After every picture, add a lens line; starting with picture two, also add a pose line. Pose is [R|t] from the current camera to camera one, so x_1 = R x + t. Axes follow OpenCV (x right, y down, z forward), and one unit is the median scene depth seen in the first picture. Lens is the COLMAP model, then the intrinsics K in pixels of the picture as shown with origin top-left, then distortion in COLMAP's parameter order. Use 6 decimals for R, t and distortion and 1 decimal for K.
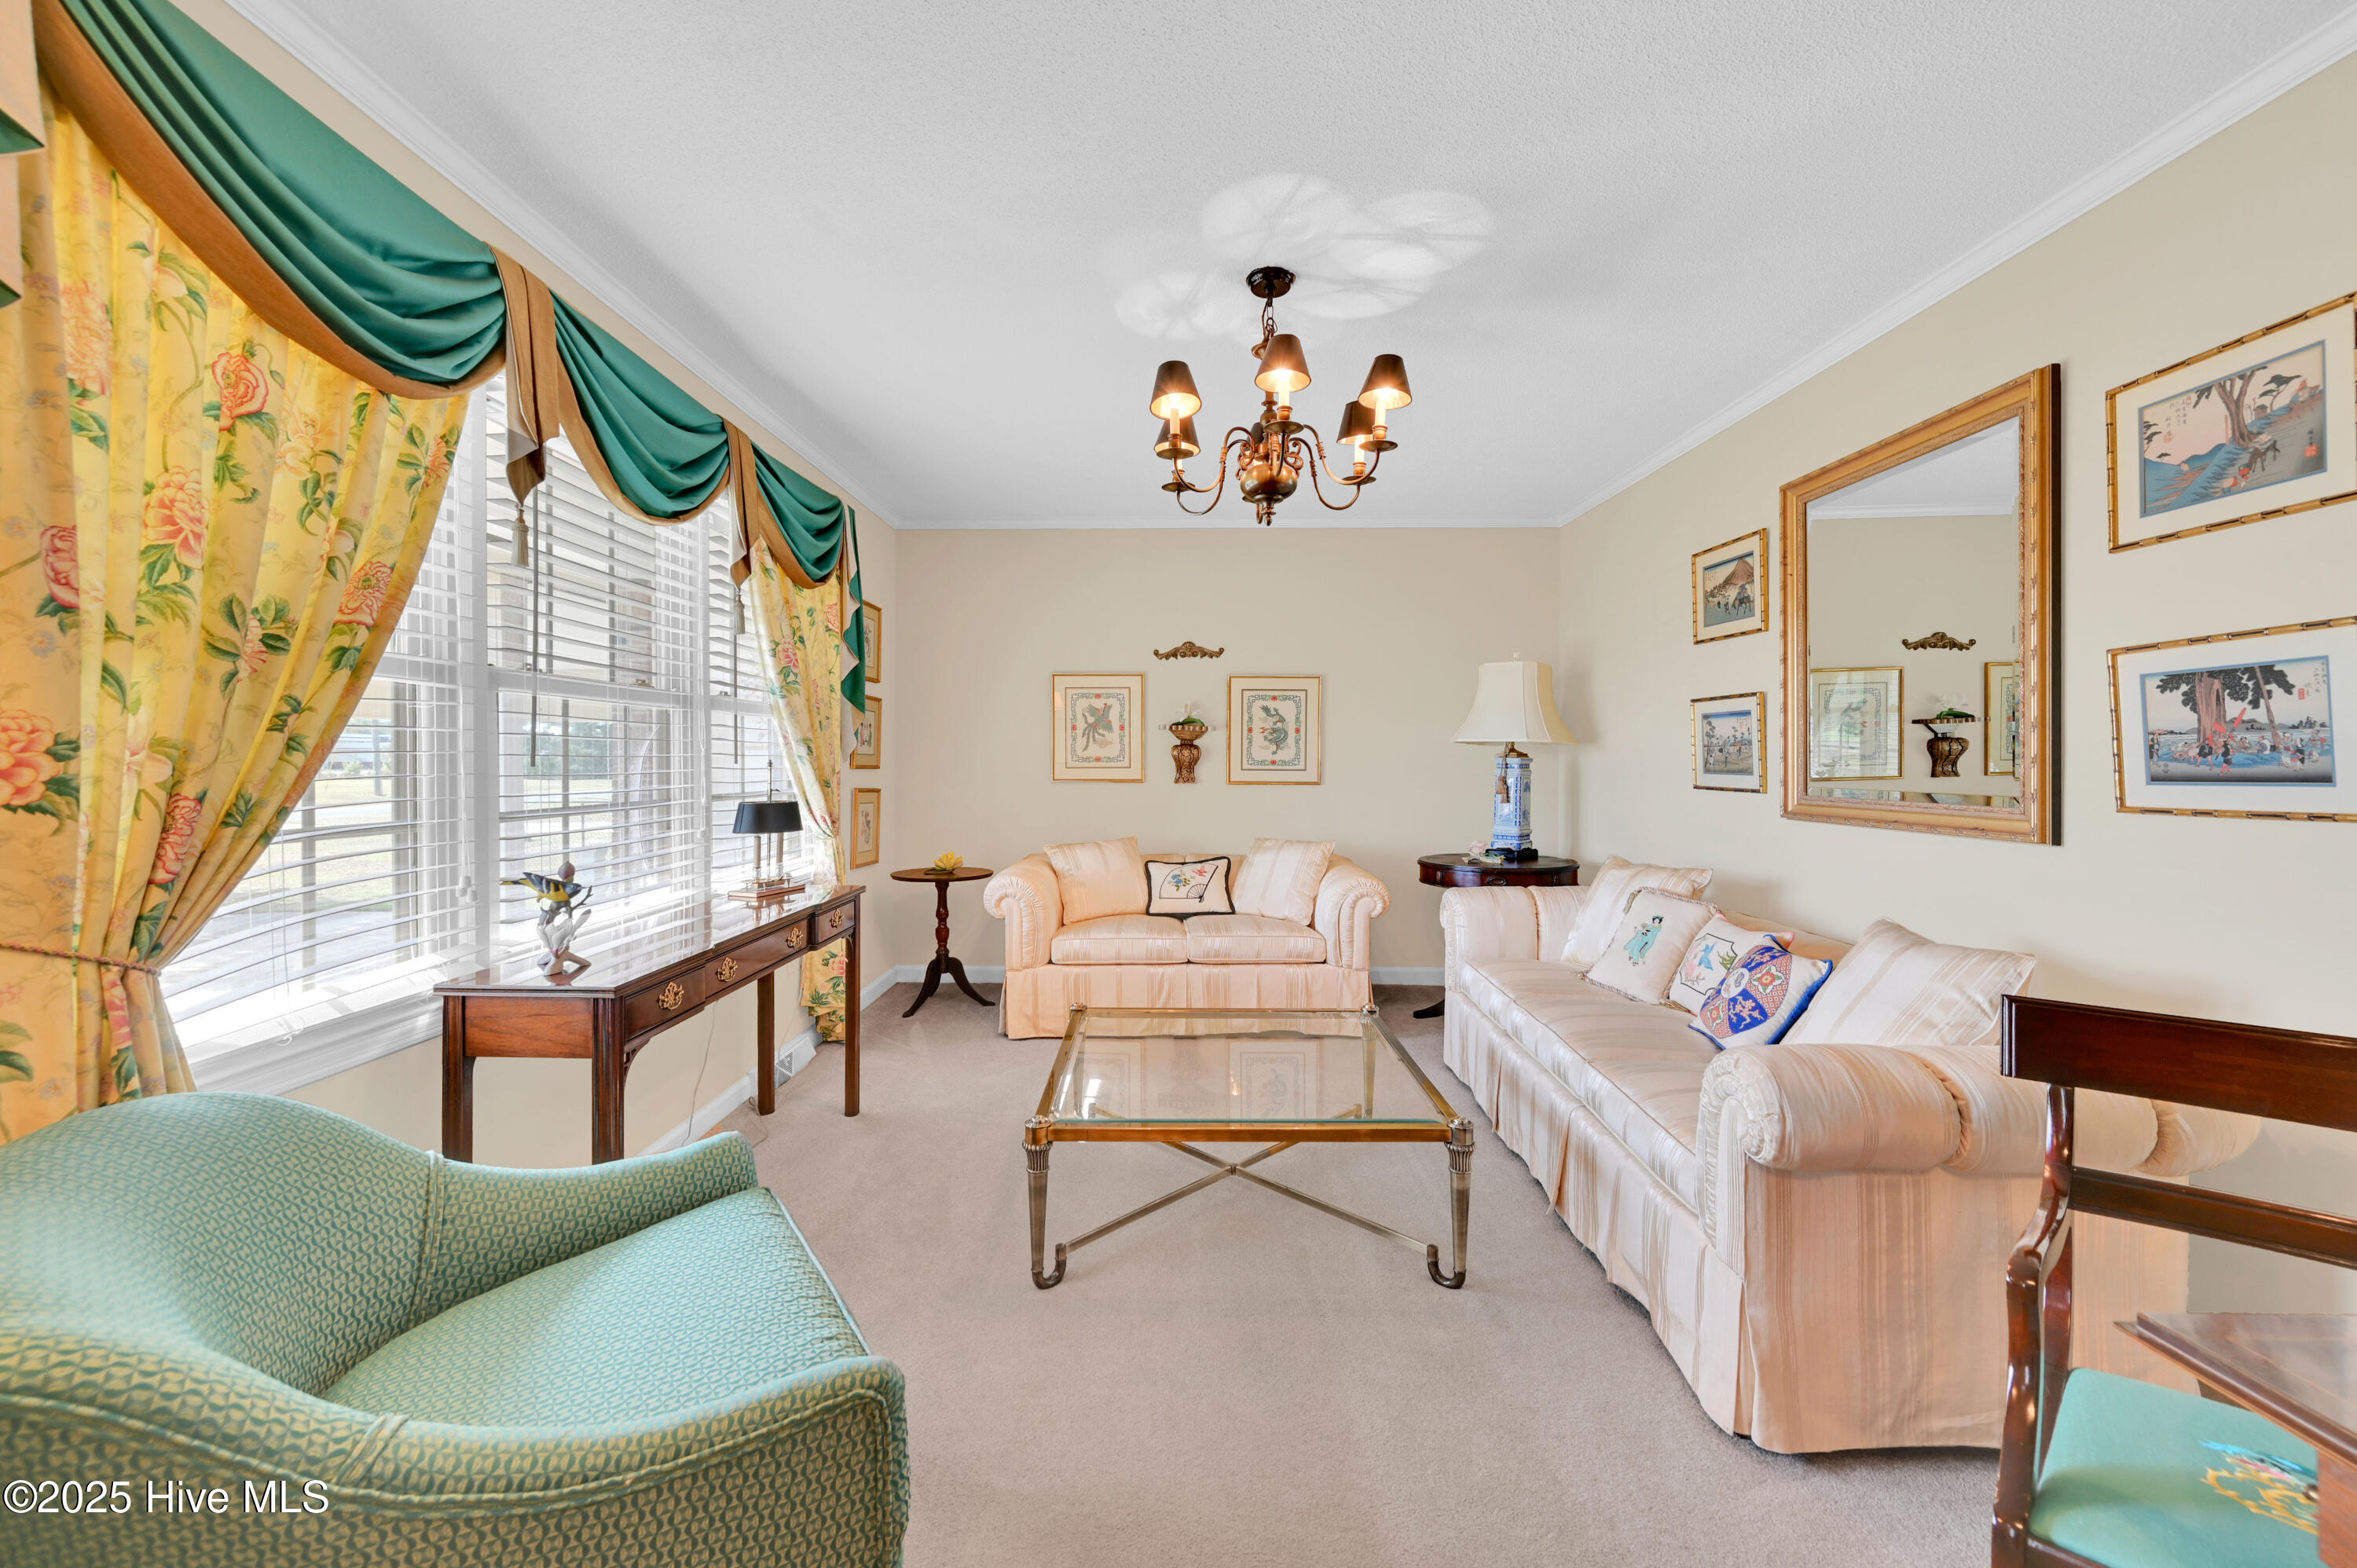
lens RADIAL K [[927.6, 0, 1171.3], [0, 927.6, 765.6], [0, 0, 1]] dist [-0.001110, -0.000086]
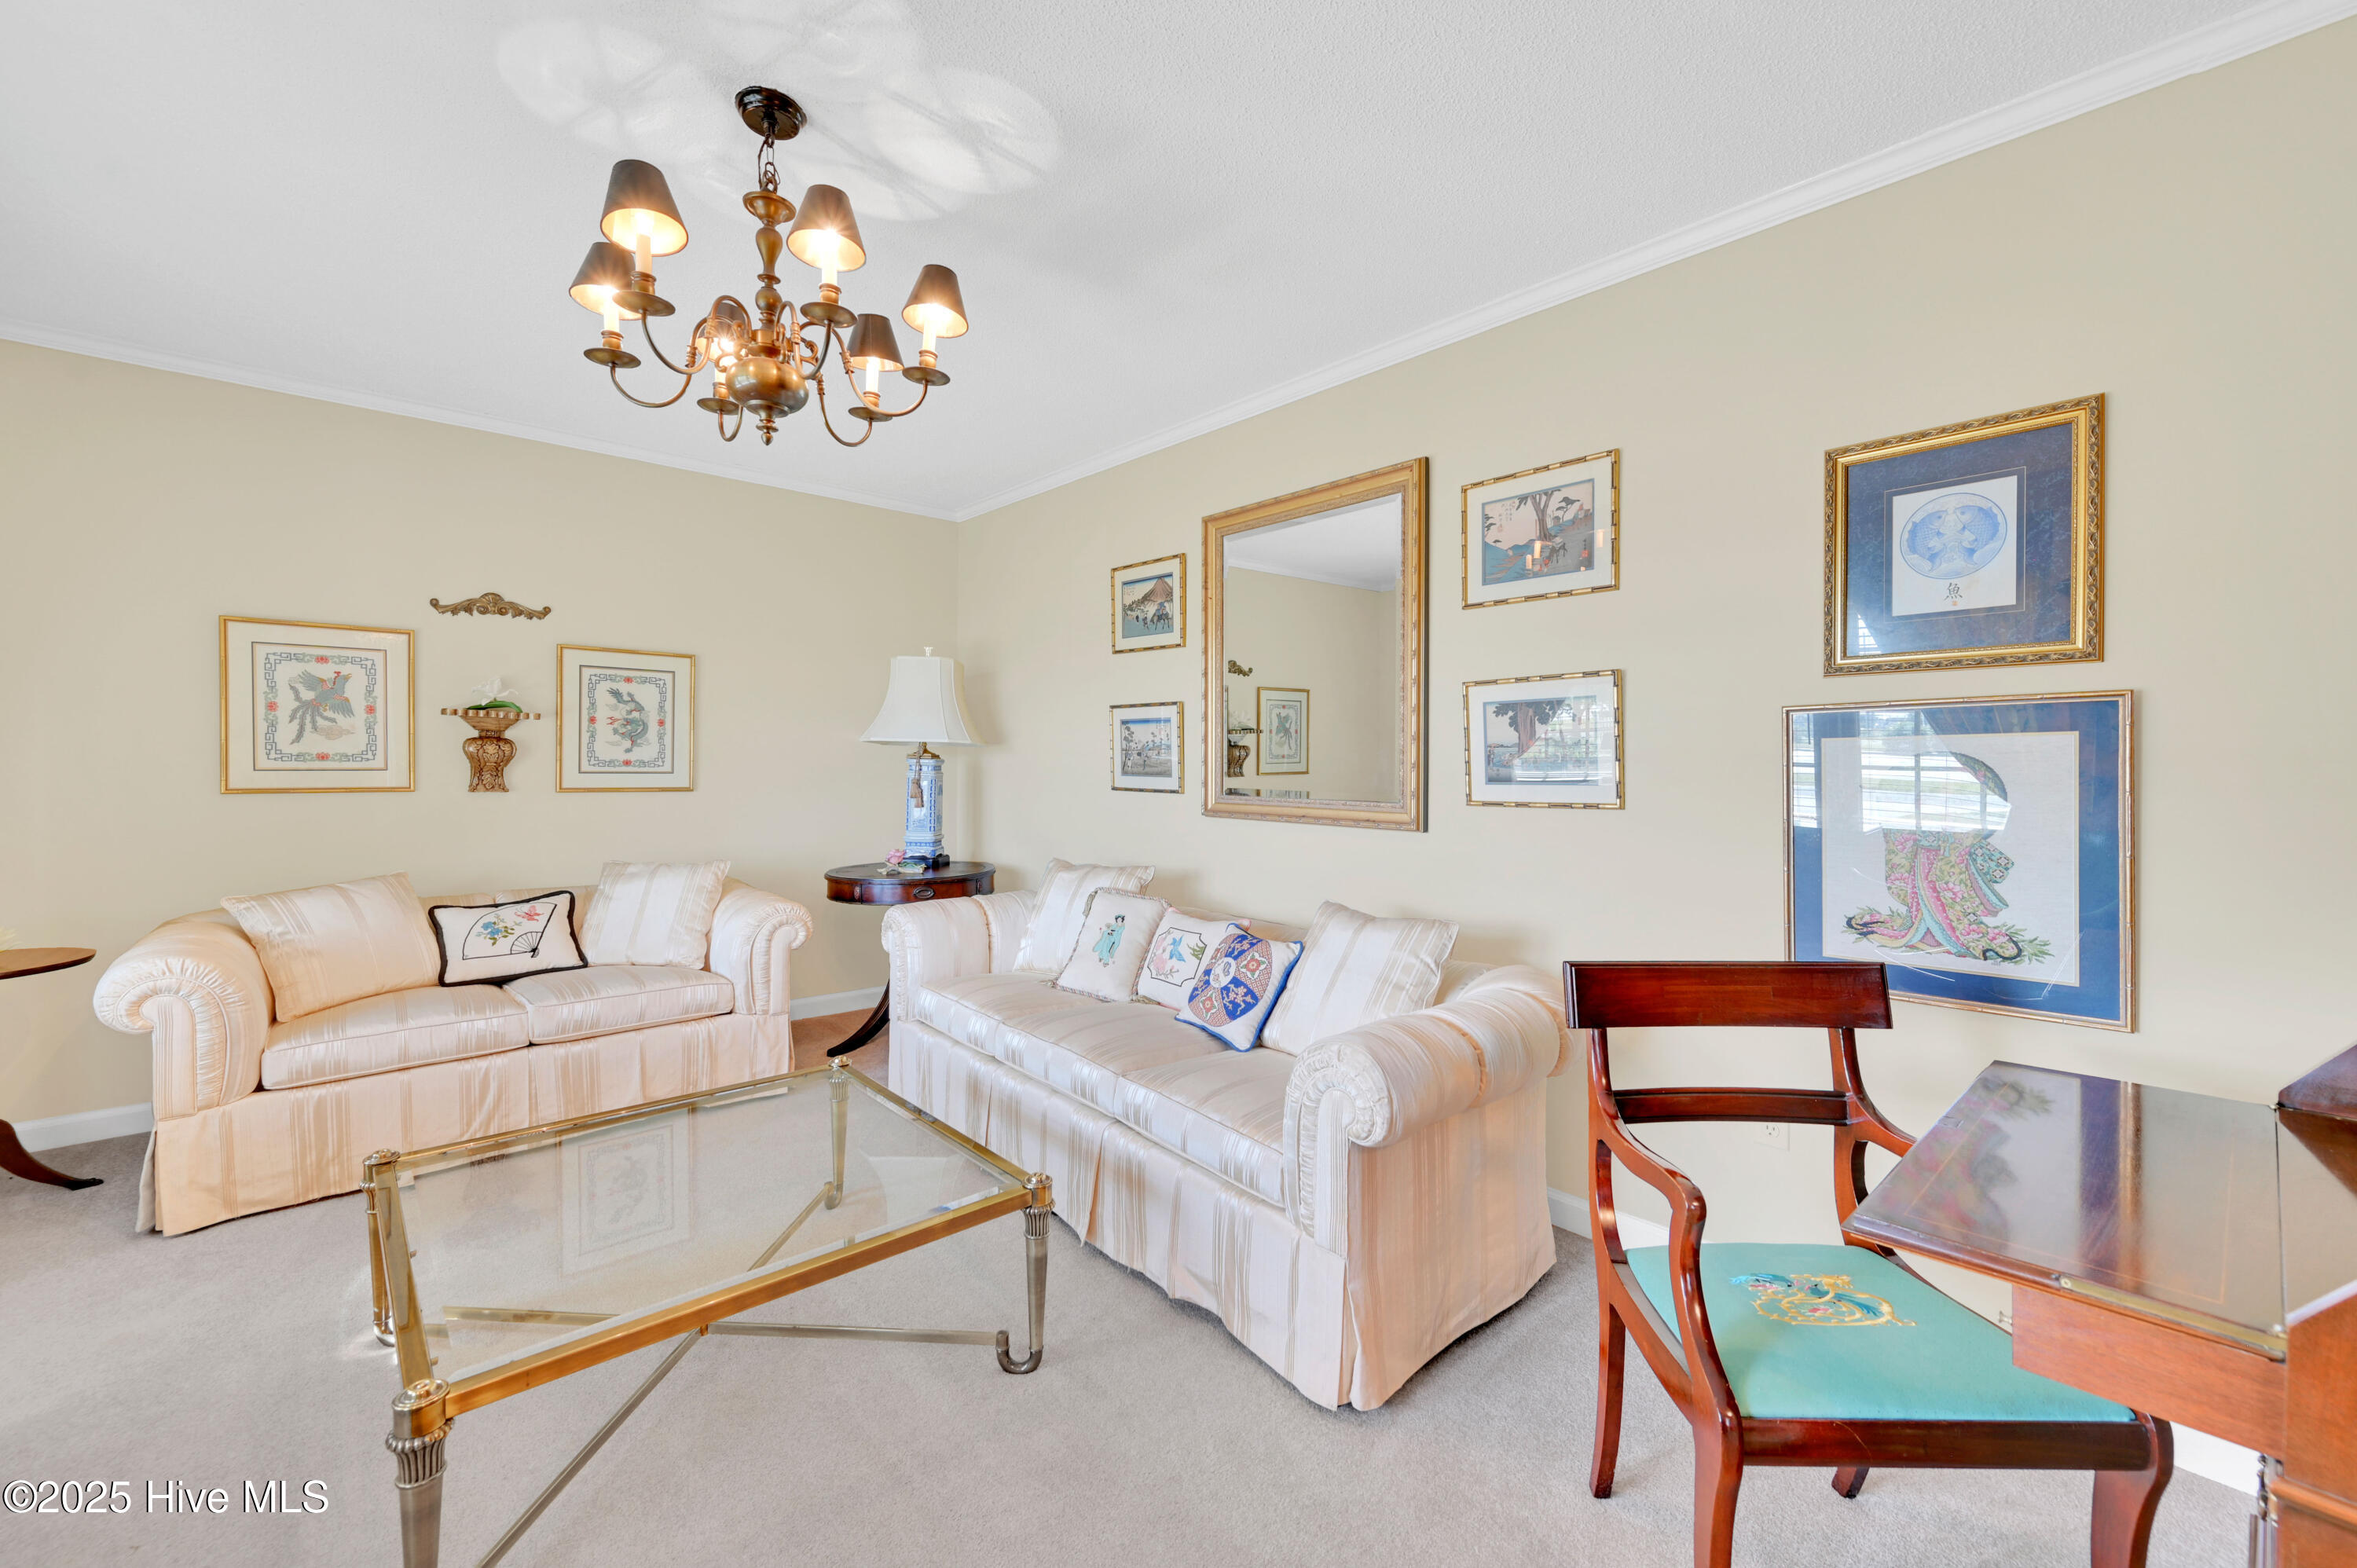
lens RADIAL K [[943.1, 0, 1172.9], [0, 943.1, 775.3], [0, 0, 1]] dist [-0.003120, -0.000103]
pose [[0.741029, -0.004441, 0.671458, -0.135283], [-0.002604, 0.999952, 0.009487, -0.002814], [-0.671468, -0.008779, 0.740981, 0.190085]]
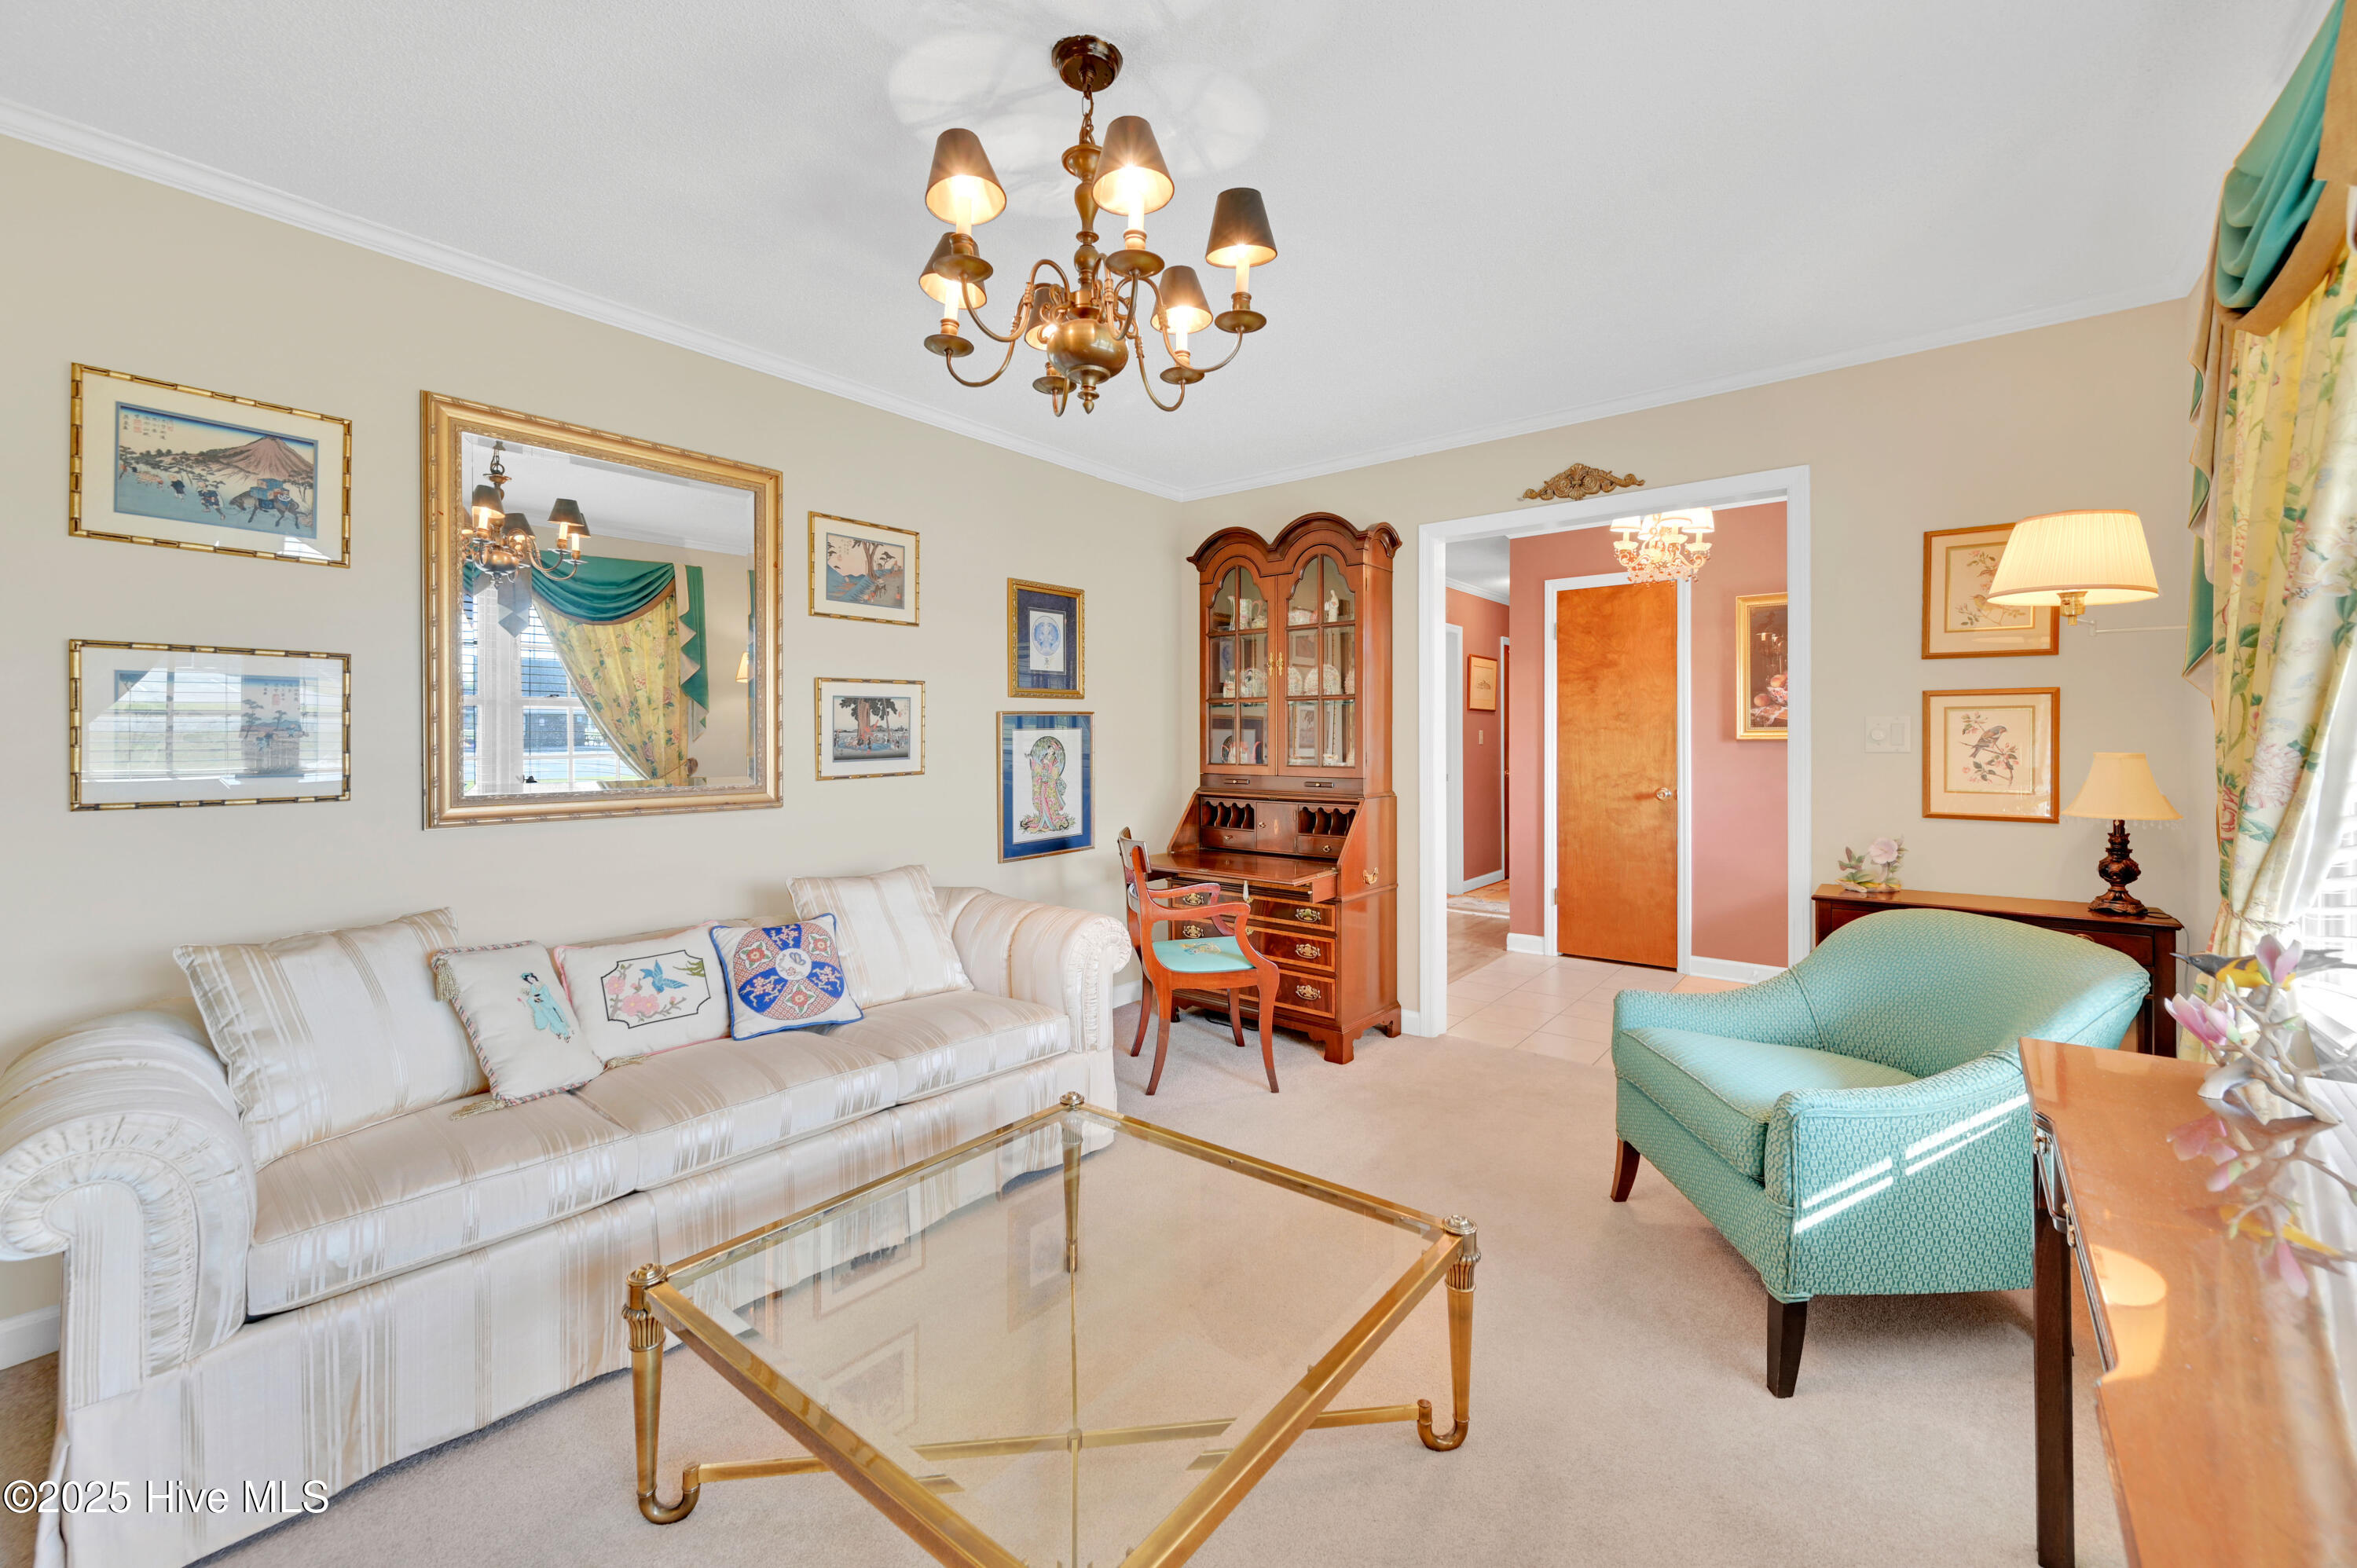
lens RADIAL K [[945.0, 0, 1183.3], [0, 945.0, 741.6], [0, 0, 1]] dist [-0.000139, 0.000052]
pose [[-0.783789, -0.005089, 0.621007, -0.324053], [0.002546, 0.999932, 0.011408, -0.022404], [-0.621022, 0.010523, -0.783722, 1.274209]]
